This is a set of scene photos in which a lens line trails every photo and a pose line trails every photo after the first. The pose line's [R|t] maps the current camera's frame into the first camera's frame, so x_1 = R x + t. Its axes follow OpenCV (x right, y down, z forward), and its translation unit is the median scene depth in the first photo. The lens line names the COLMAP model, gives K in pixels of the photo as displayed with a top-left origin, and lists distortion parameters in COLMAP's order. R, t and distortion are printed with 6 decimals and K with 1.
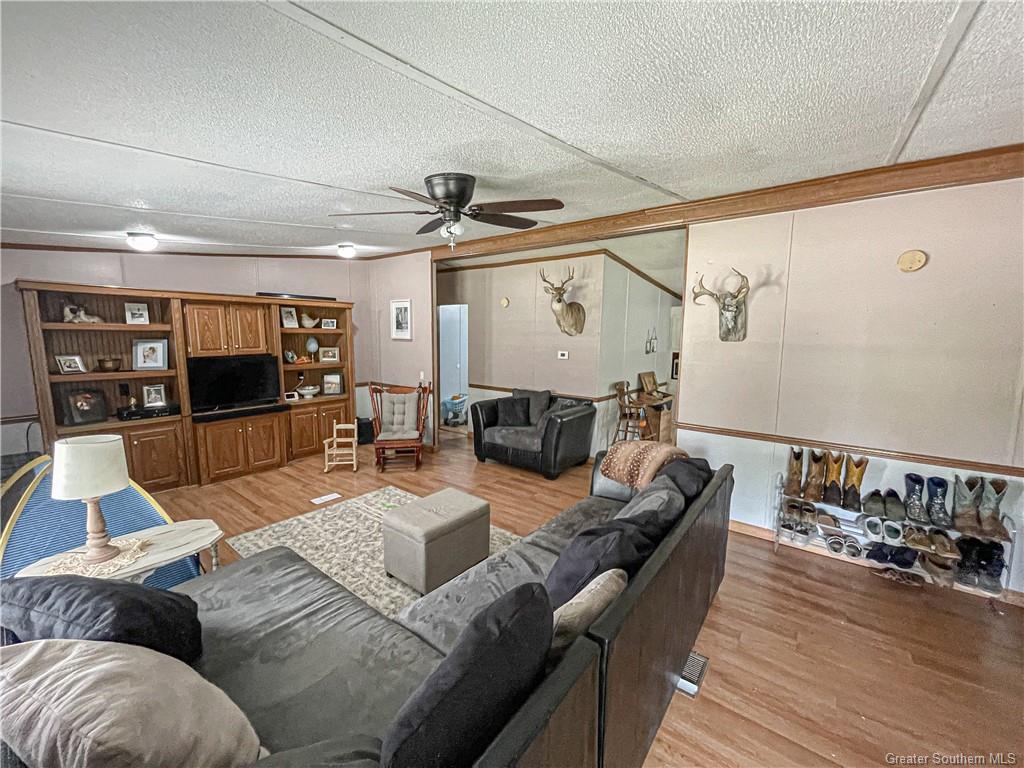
lens RADIAL K [[412.1, 0, 507.8], [0, 412.1, 384.1], [0, 0, 1]] dist [-0.001295, -0.000578]
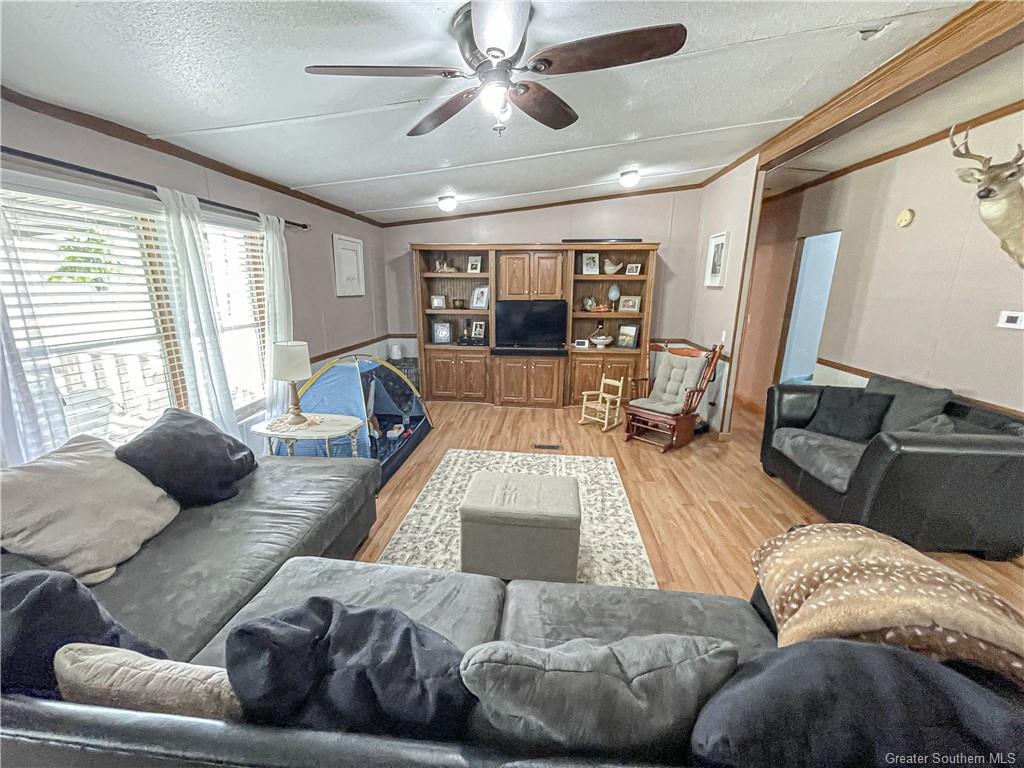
lens RADIAL K [[412.1, 0, 508.0], [0, 412.1, 390.9], [0, 0, 1]] dist [-0.001295, -0.000578]
pose [[0.534835, 0.204539, -0.819826, 0.249102], [-0.105437, 0.978831, 0.175424, -0.016478], [0.838352, -0.007383, 0.545079, 0.311705]]
